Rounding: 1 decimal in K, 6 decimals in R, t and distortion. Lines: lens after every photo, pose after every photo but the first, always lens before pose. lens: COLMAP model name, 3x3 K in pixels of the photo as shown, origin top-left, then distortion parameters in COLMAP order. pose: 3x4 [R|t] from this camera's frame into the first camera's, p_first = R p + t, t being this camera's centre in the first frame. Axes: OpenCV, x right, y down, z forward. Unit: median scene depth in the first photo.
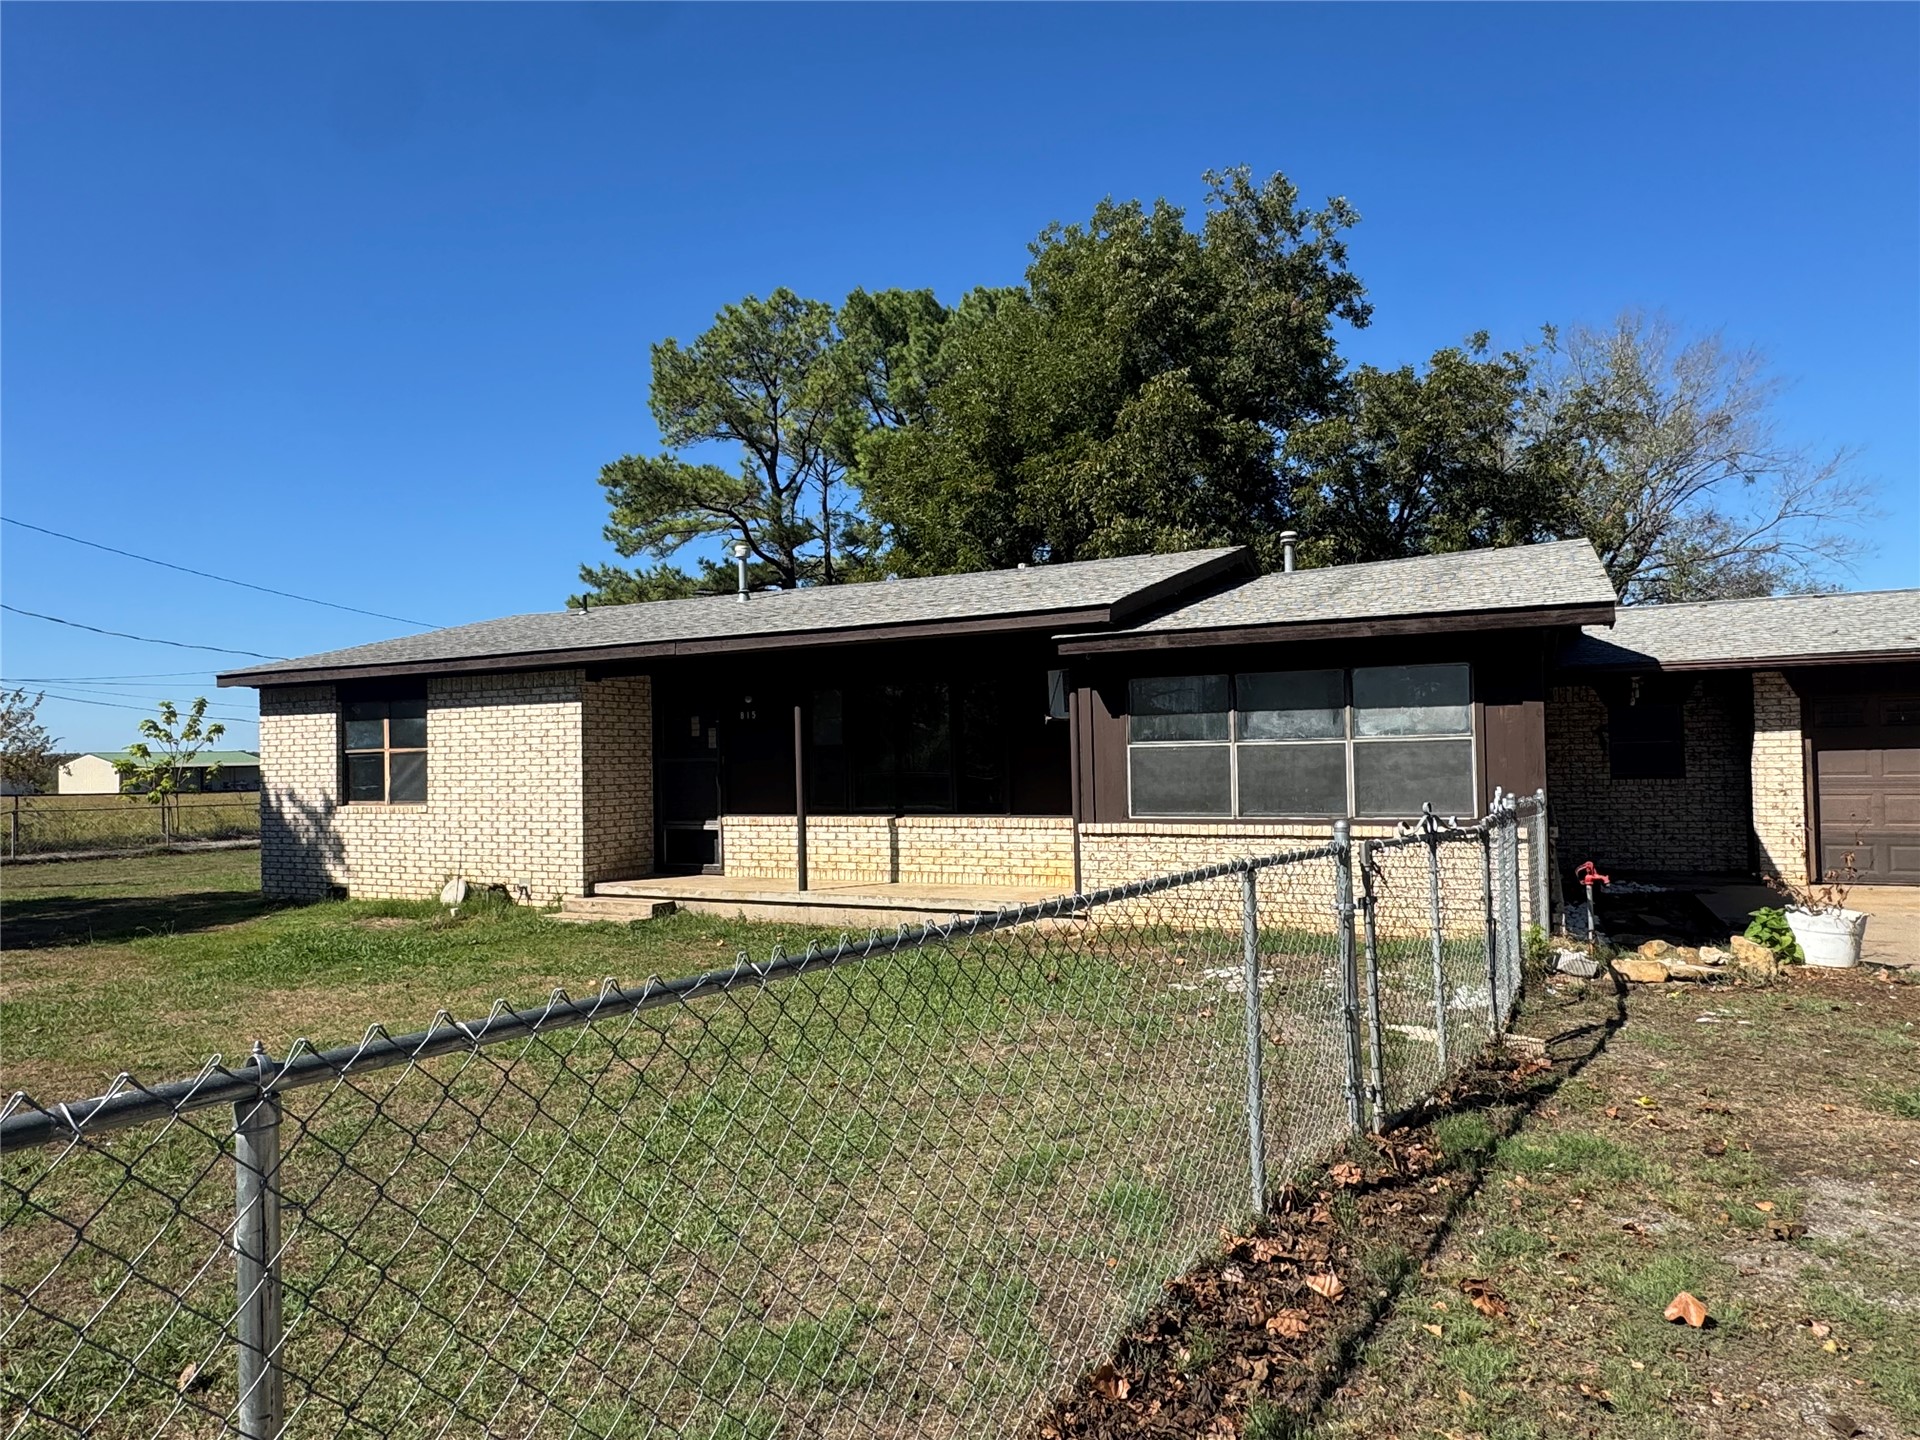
lens RADIAL K [[1229.1, 0, 960.0], [0, 1229.1, 720.0], [0, 0, 1]] dist [0.015535, 0.000436]
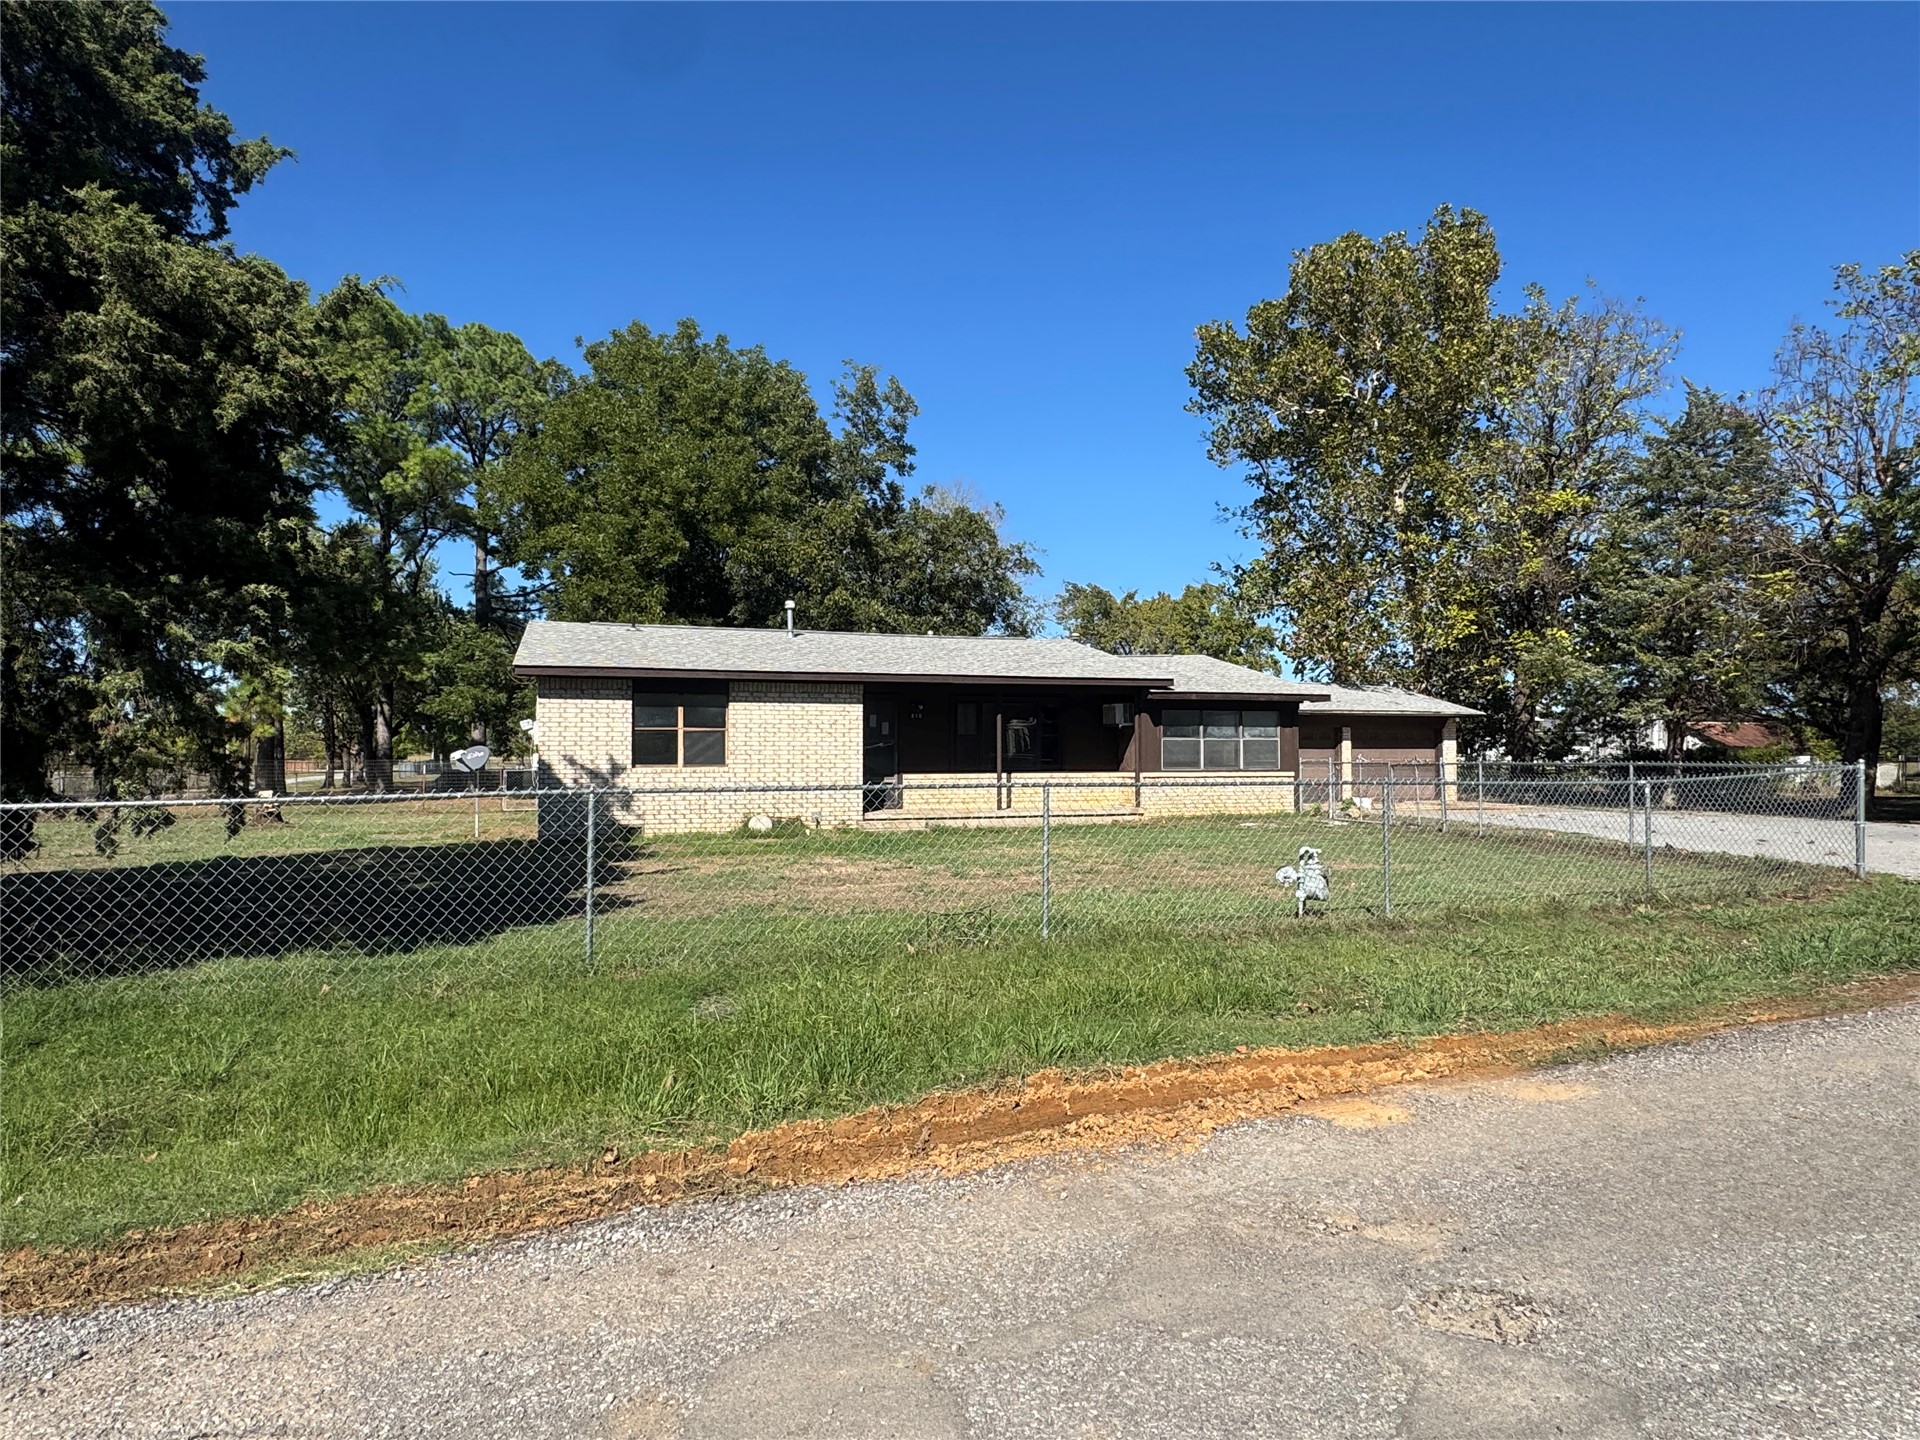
lens RADIAL K [[1110.8, 0, 960.0], [0, 1110.8, 720.0], [0, 0, 1]] dist [0.000795, 0.000024]
pose [[0.698030, 0.031556, 0.715373, -1.680100], [-0.040231, 0.999179, -0.004820, 0.010761], [-0.714938, -0.025416, 0.698726, -0.188951]]
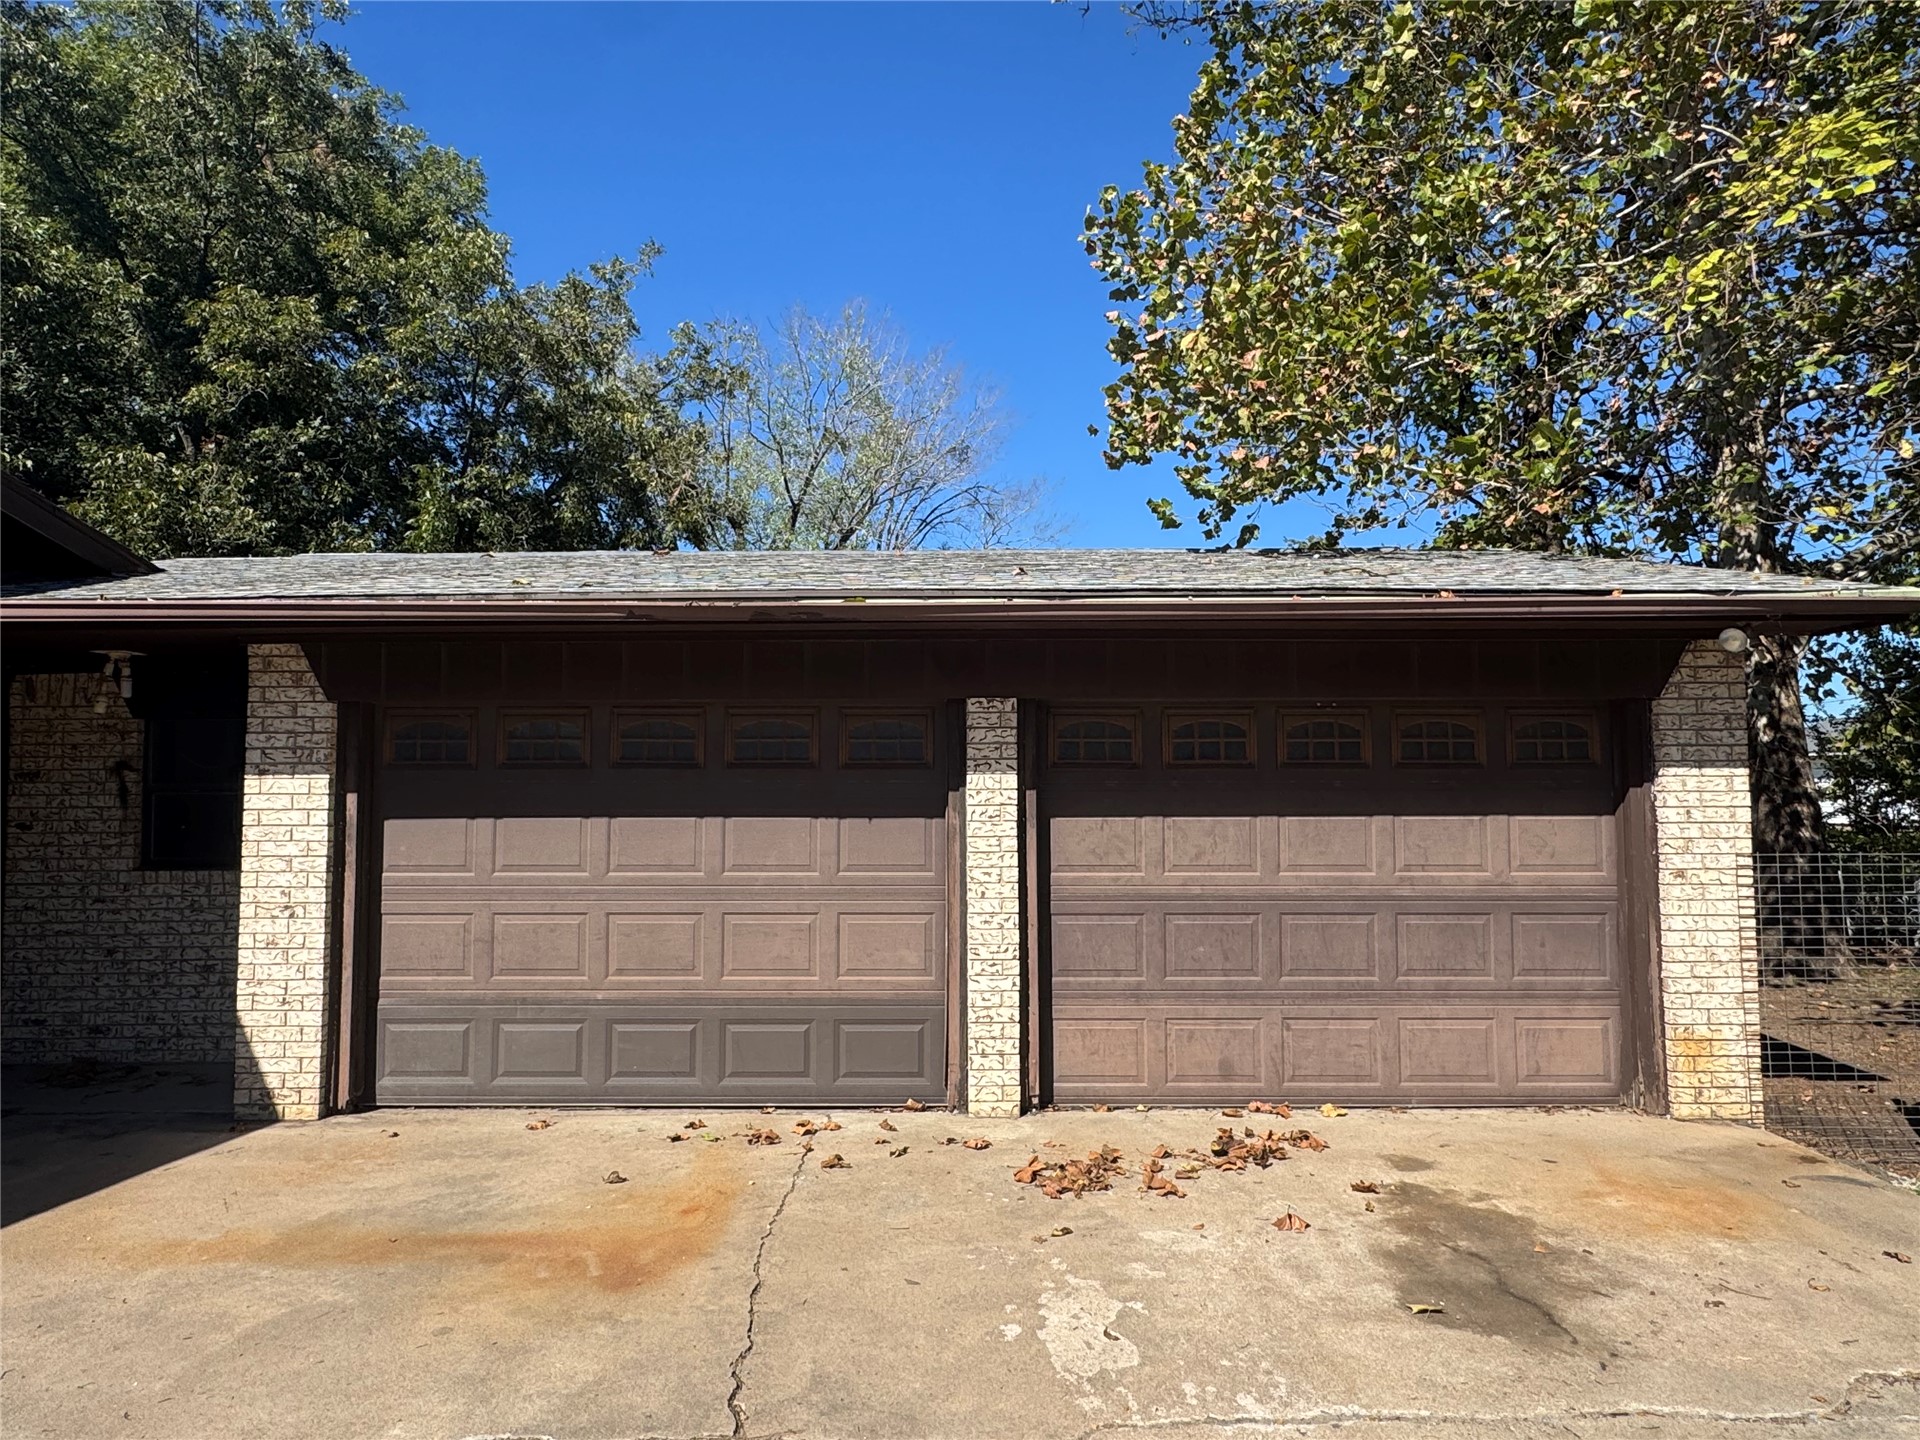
lens RADIAL K [[1229.1, 0, 960.0], [0, 1229.1, 720.0], [0, 0, 1]] dist [0.015535, 0.000436]
pose [[0.906664, 0.043687, 0.419585, 0.600920], [-0.029107, 0.998731, -0.041091, 0.000244], [-0.420848, 0.025043, 0.906786, 0.421408]]
